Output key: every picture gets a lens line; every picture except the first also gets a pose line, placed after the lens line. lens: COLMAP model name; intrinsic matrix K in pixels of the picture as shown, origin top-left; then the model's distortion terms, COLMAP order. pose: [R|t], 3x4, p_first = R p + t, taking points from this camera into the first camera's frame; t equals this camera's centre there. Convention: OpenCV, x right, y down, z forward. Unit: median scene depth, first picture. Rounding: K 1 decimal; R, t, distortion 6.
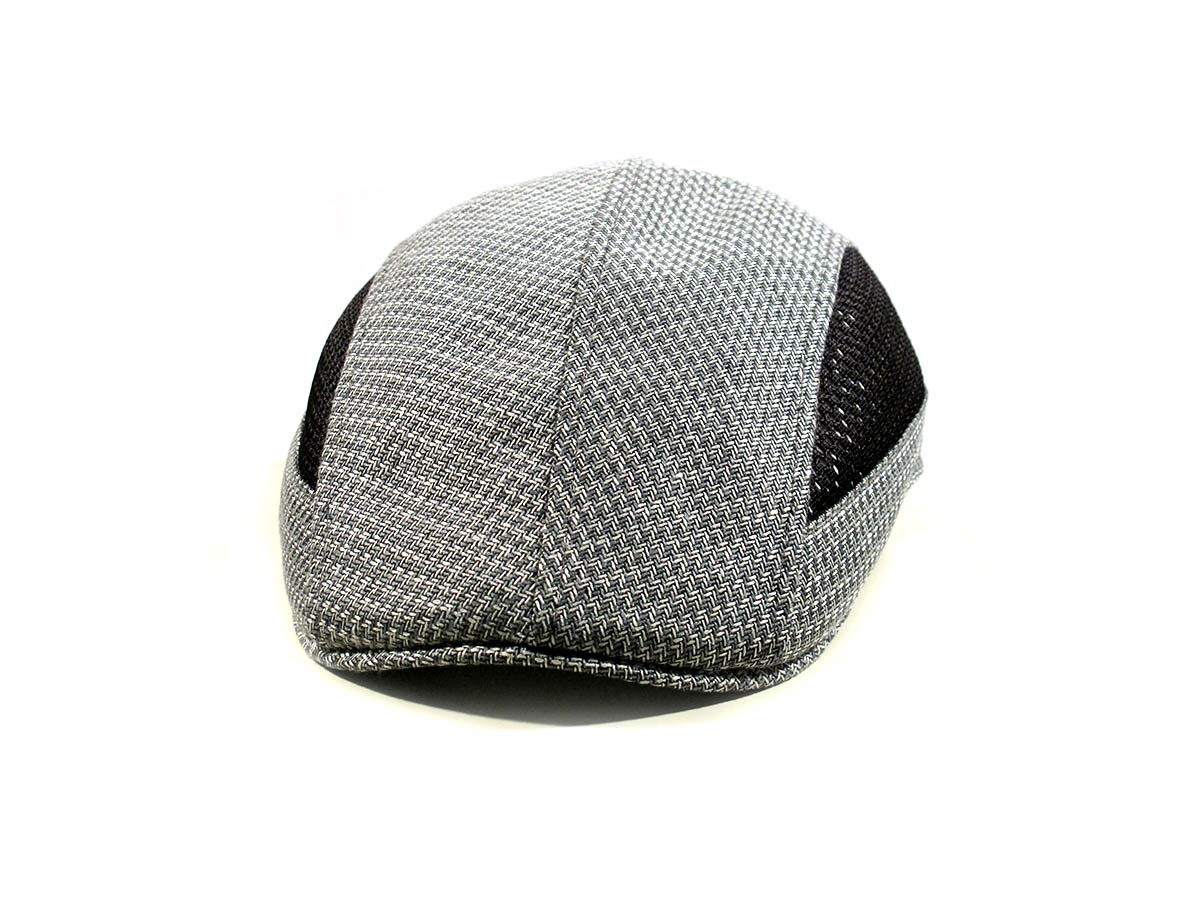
lens RADIAL K [[2197.4, 0, 598.2], [0, 2197.4, 449.8], [0, 0, 1]] dist [-0.048713, 0.000000]
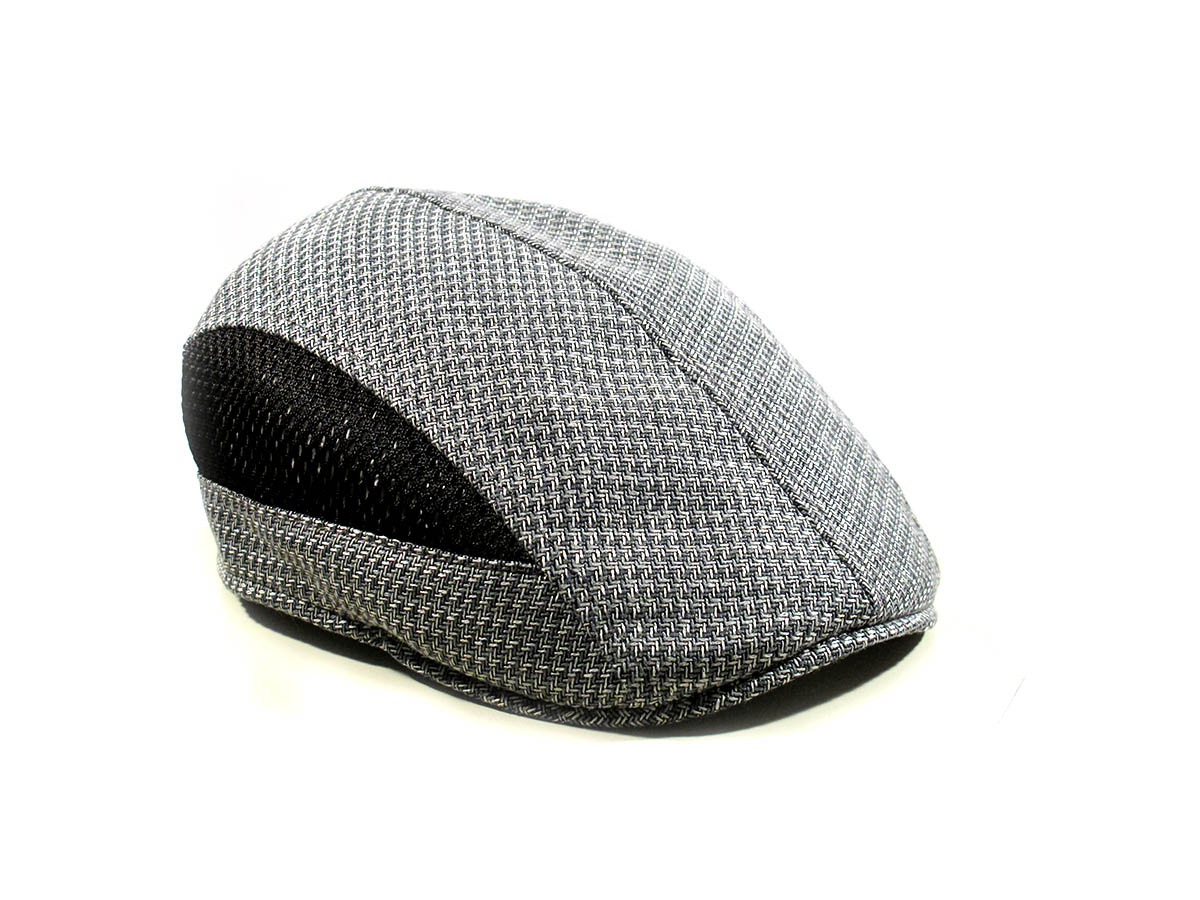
lens RADIAL K [[2197.4, 0, 602.2], [0, 2197.4, 454.2], [0, 0, 1]] dist [-0.048713, 0.000000]
pose [[0.624619, -0.226005, 0.747511, -0.839860], [0.229658, 0.968040, 0.100778, -0.119254], [-0.746397, 0.108724, 0.656560, 0.385953]]
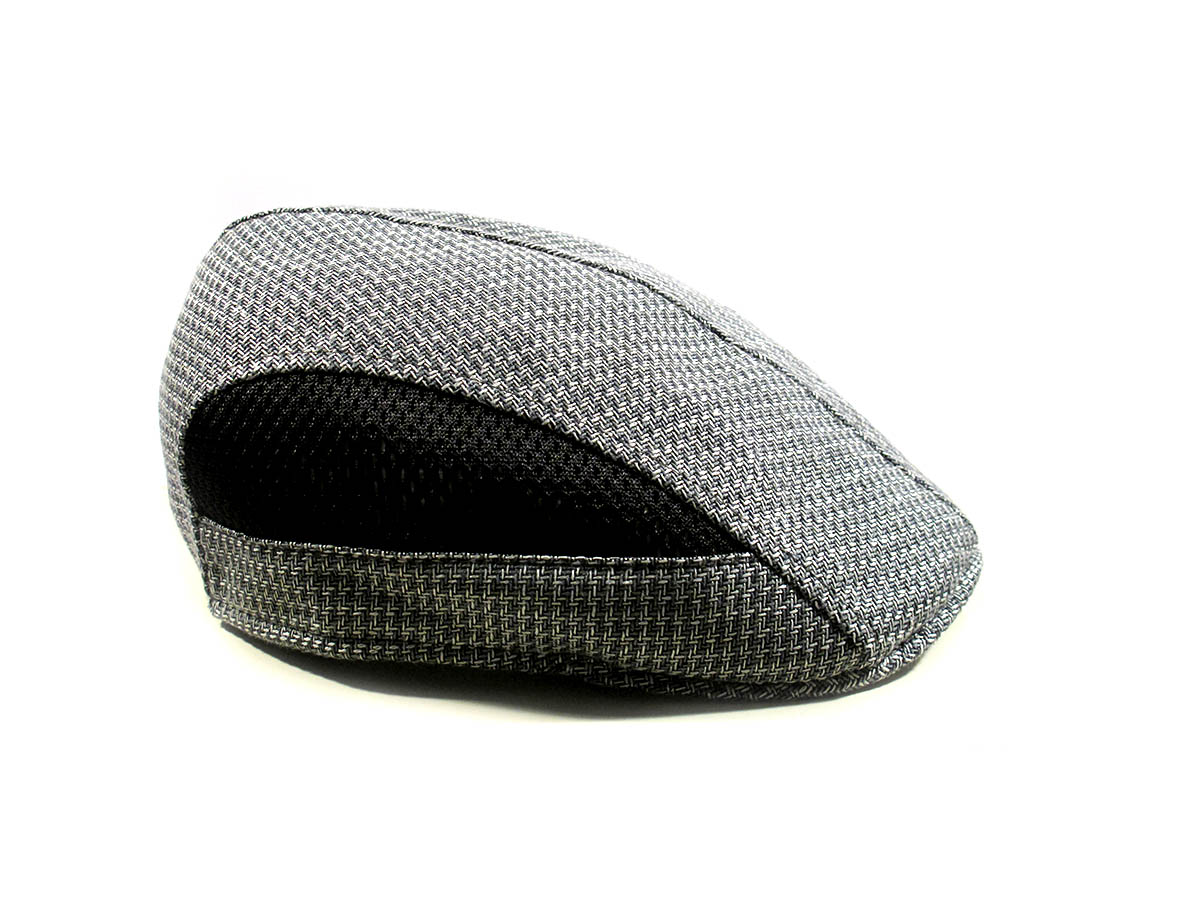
lens RADIAL K [[2197.4, 0, 594.3], [0, 2197.4, 448.7], [0, 0, 1]] dist [-0.048713, 0.000000]
pose [[0.080269, -0.292117, 0.953008, -1.074618], [0.286778, 0.922436, 0.258592, -0.299995], [-0.954628, 0.252545, 0.157816, 0.957853]]
